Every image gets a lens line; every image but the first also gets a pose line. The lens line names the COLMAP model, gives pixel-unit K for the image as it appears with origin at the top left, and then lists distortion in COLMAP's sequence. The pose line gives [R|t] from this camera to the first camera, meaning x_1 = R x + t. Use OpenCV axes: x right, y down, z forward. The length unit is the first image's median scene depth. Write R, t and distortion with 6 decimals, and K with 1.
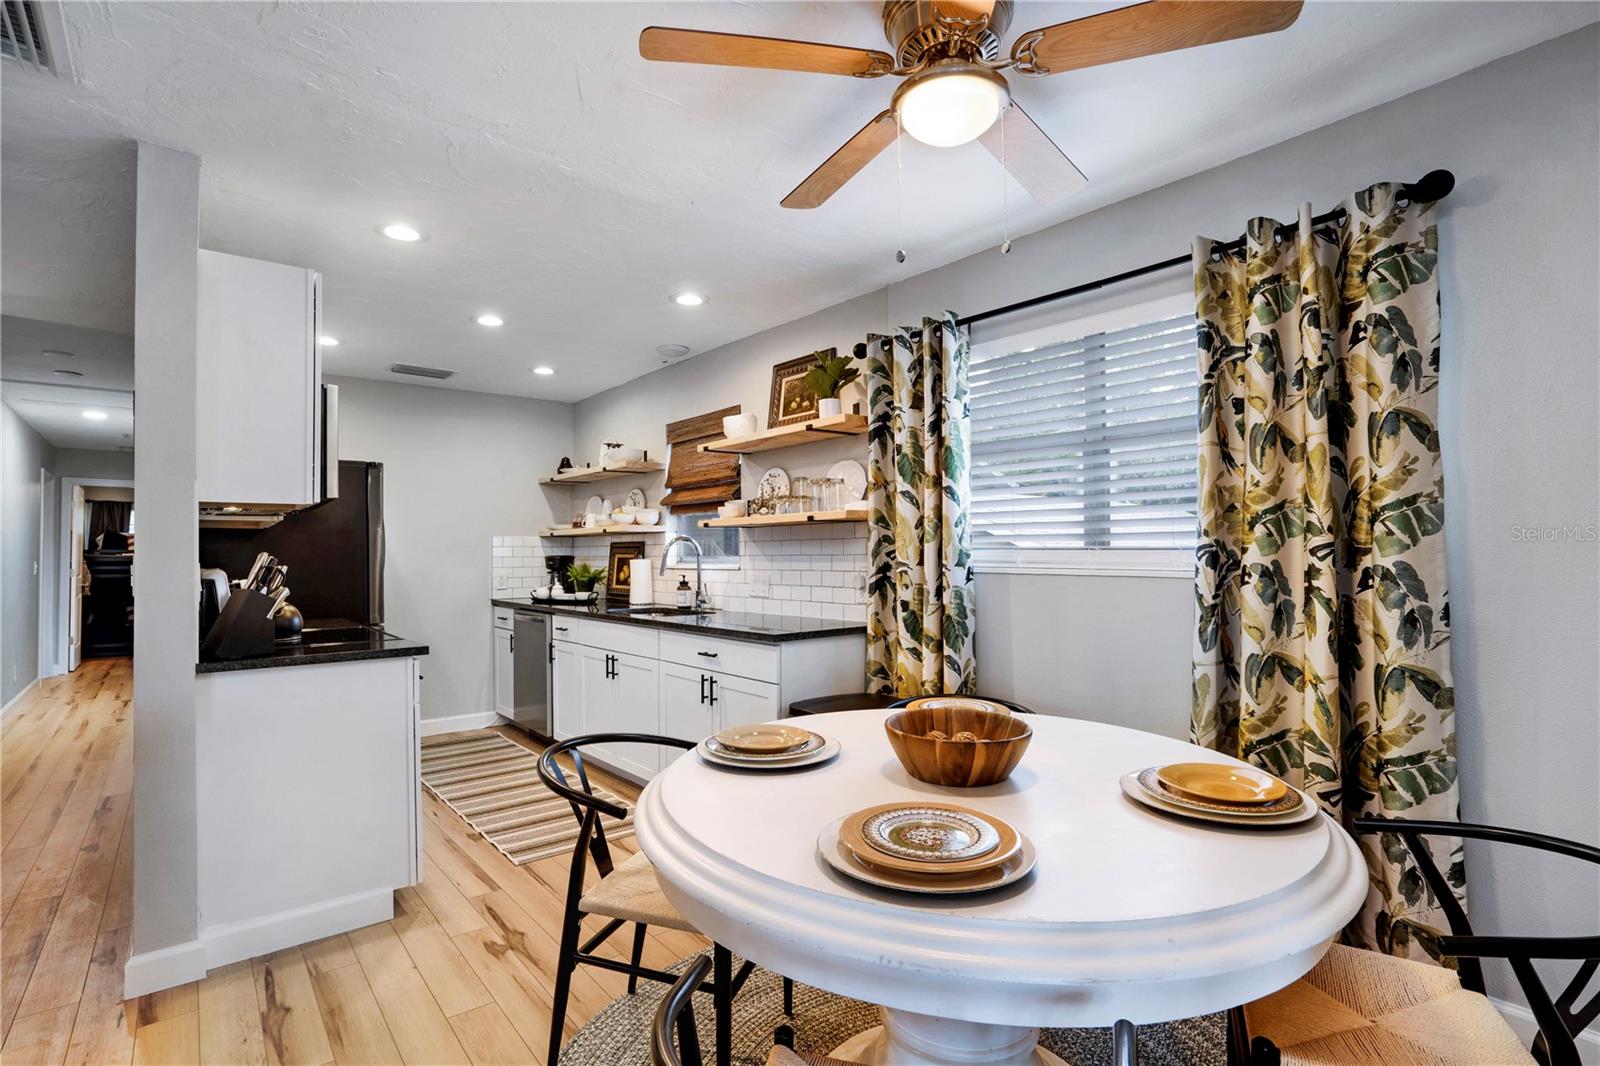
lens RADIAL K [[754.2, 0, 780.6], [0, 754.2, 546.1], [0, 0, 1]] dist [-0.056419, 0.019077]
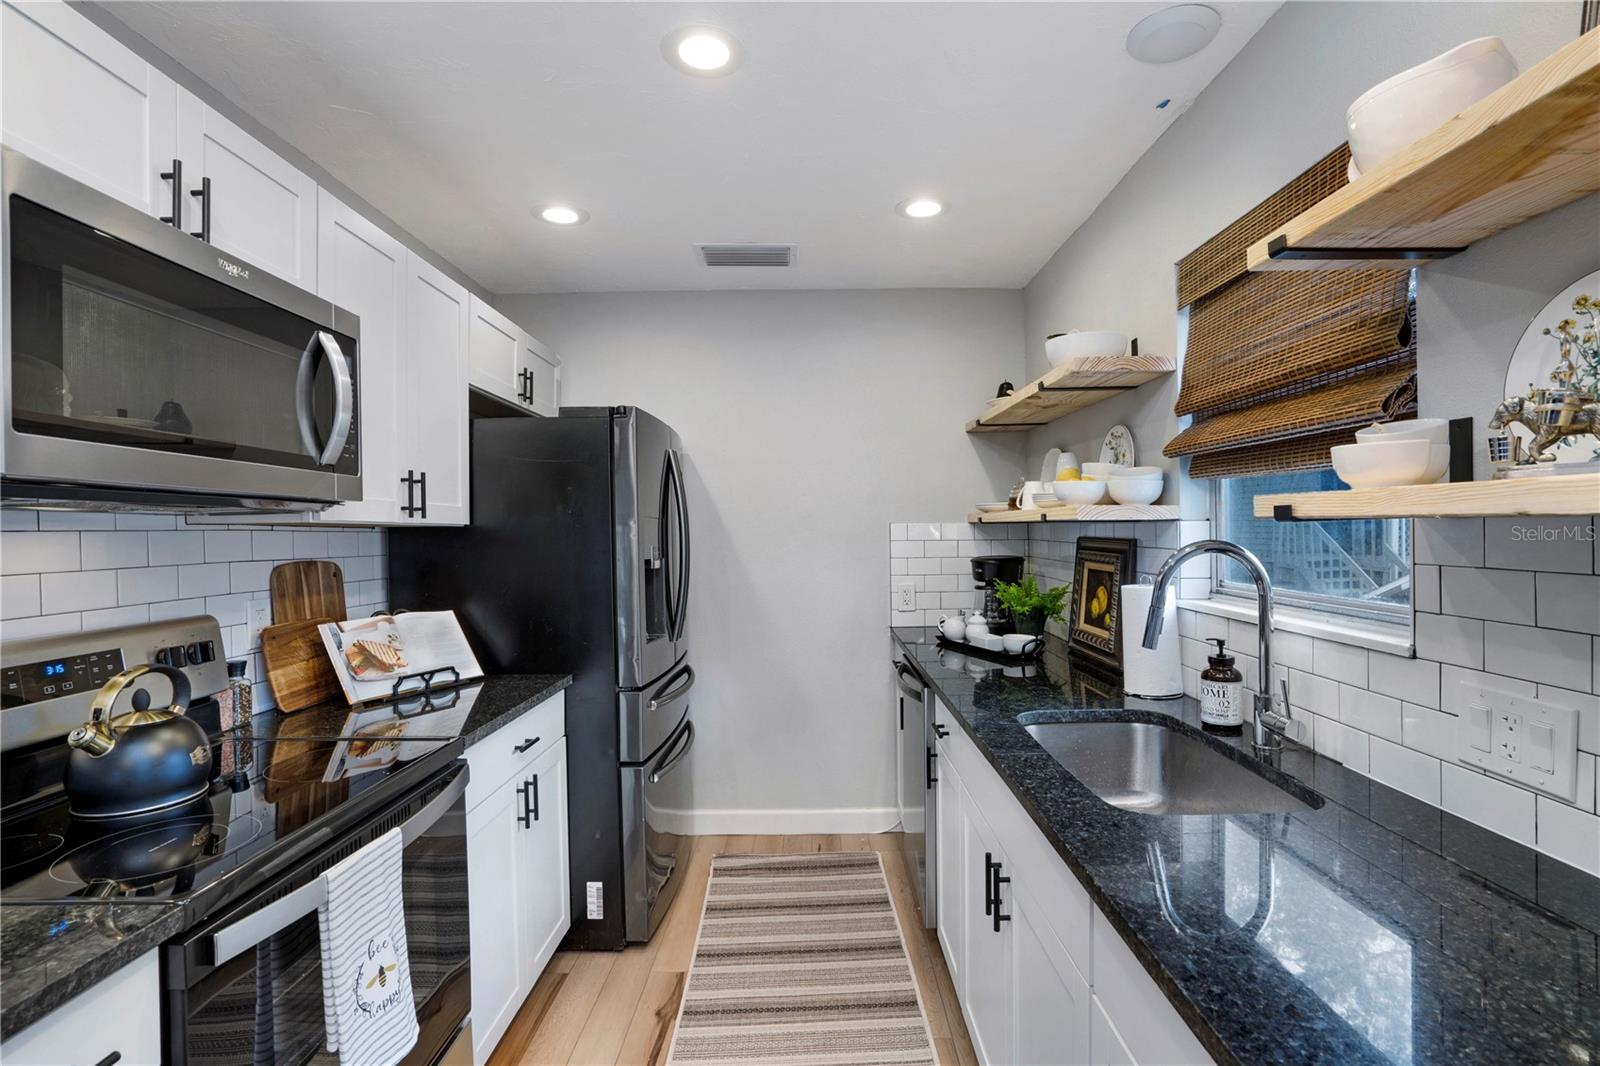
lens RADIAL K [[754.2, 0, 816.4], [0, 754.2, 528.5], [0, 0, 1]] dist [-0.056419, 0.019077]
pose [[0.778520, -0.006777, -0.627584, -0.072968], [0.023585, 0.999551, 0.018463, -0.038539], [0.627177, -0.029175, 0.778330, 0.802407]]
